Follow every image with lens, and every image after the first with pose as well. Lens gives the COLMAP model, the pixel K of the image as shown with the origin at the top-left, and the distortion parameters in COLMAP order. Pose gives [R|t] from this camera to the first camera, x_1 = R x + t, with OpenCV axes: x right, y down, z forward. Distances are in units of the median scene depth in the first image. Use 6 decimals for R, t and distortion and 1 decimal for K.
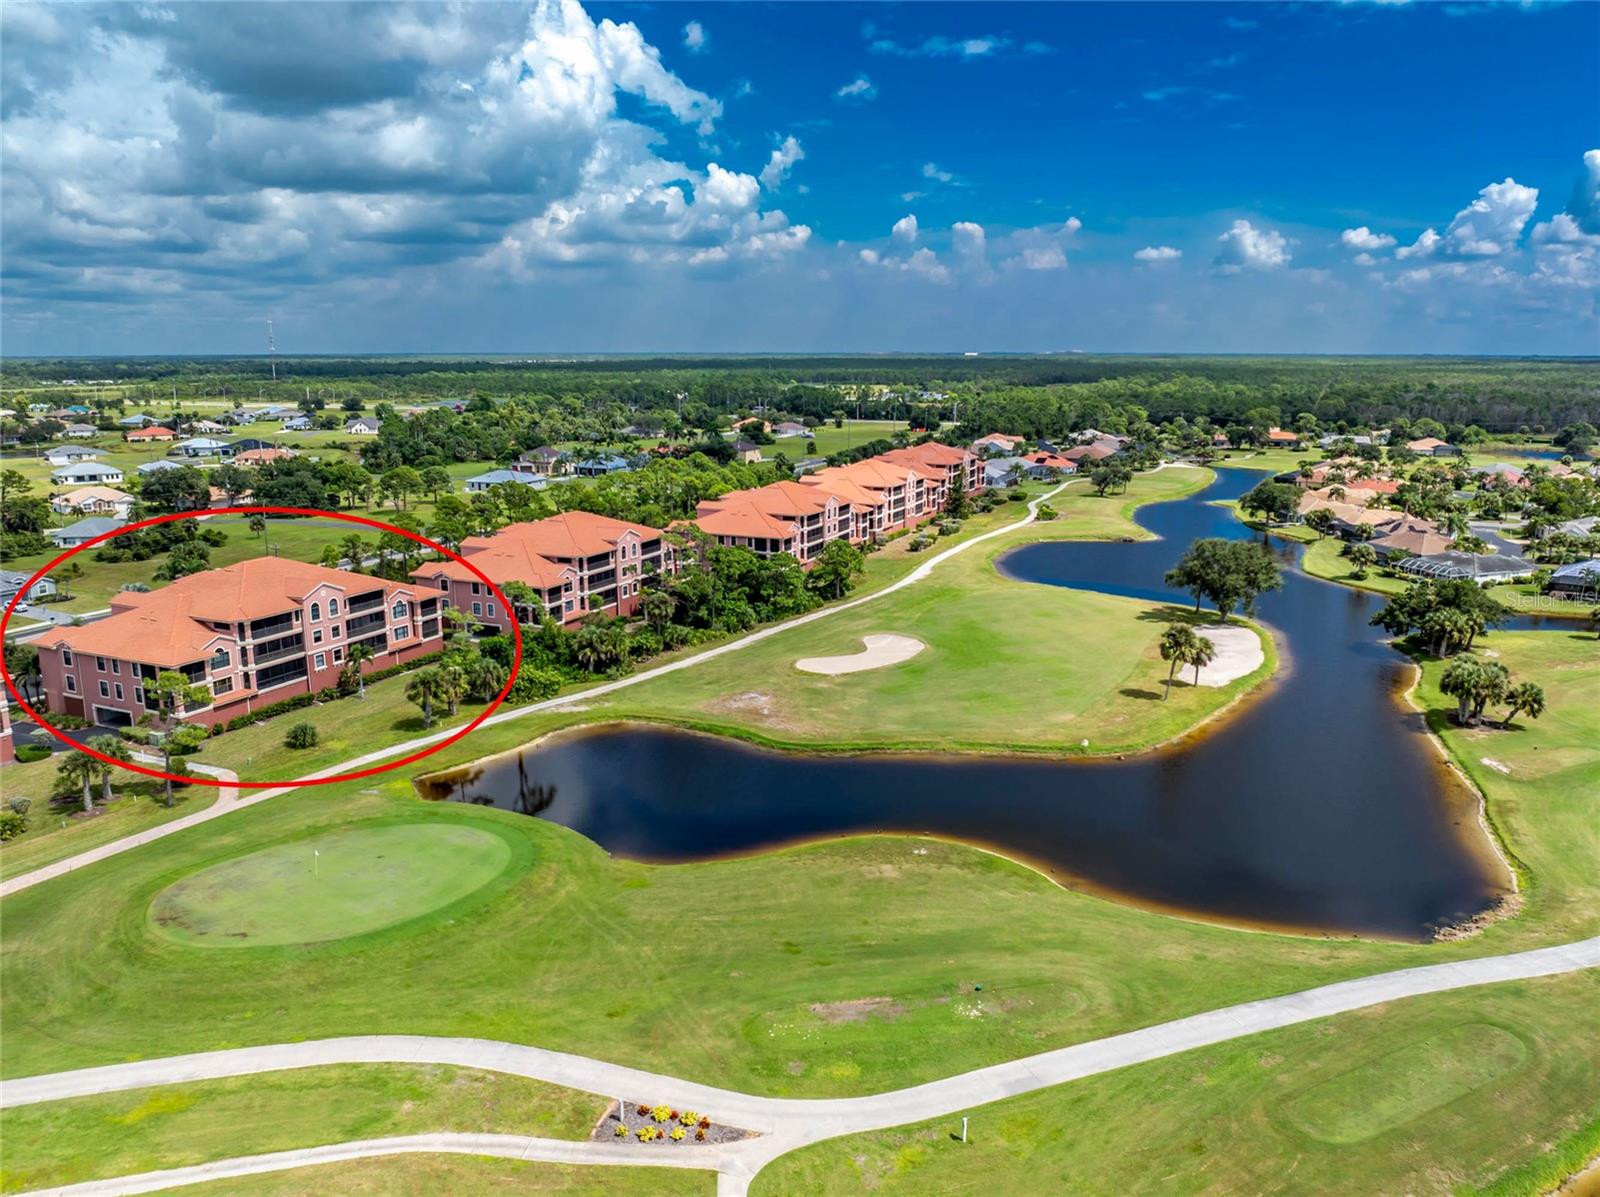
lens RADIAL K [[1165.1, 0, 800.0], [0, 1165.1, 598.5], [0, 0, 1]] dist [-0.032398, -0.002590]
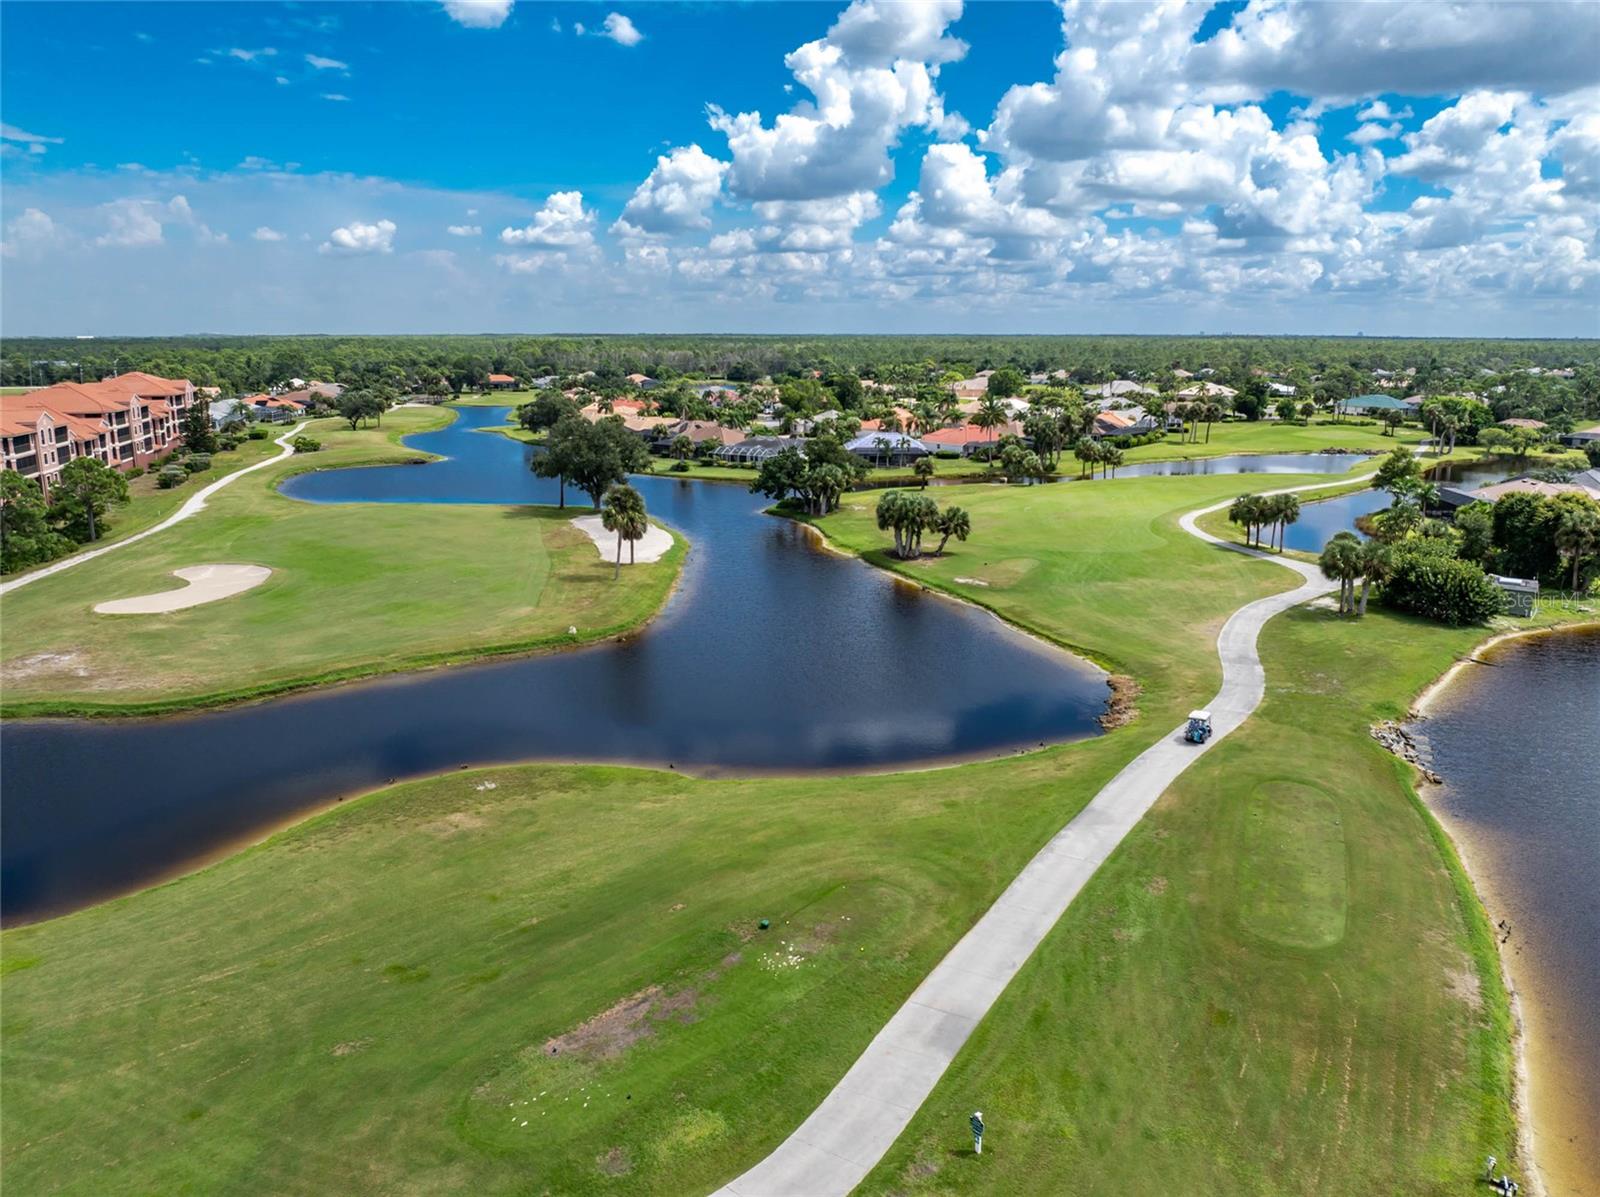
lens RADIAL K [[1165.1, 0, 800.0], [0, 1165.1, 598.5], [0, 0, 1]] dist [-0.032398, -0.002590]
pose [[0.774313, -0.137619, 0.617657, -0.113639], [0.125414, 0.990078, 0.063375, 0.069842], [-0.620251, 0.028390, 0.783890, 0.278606]]
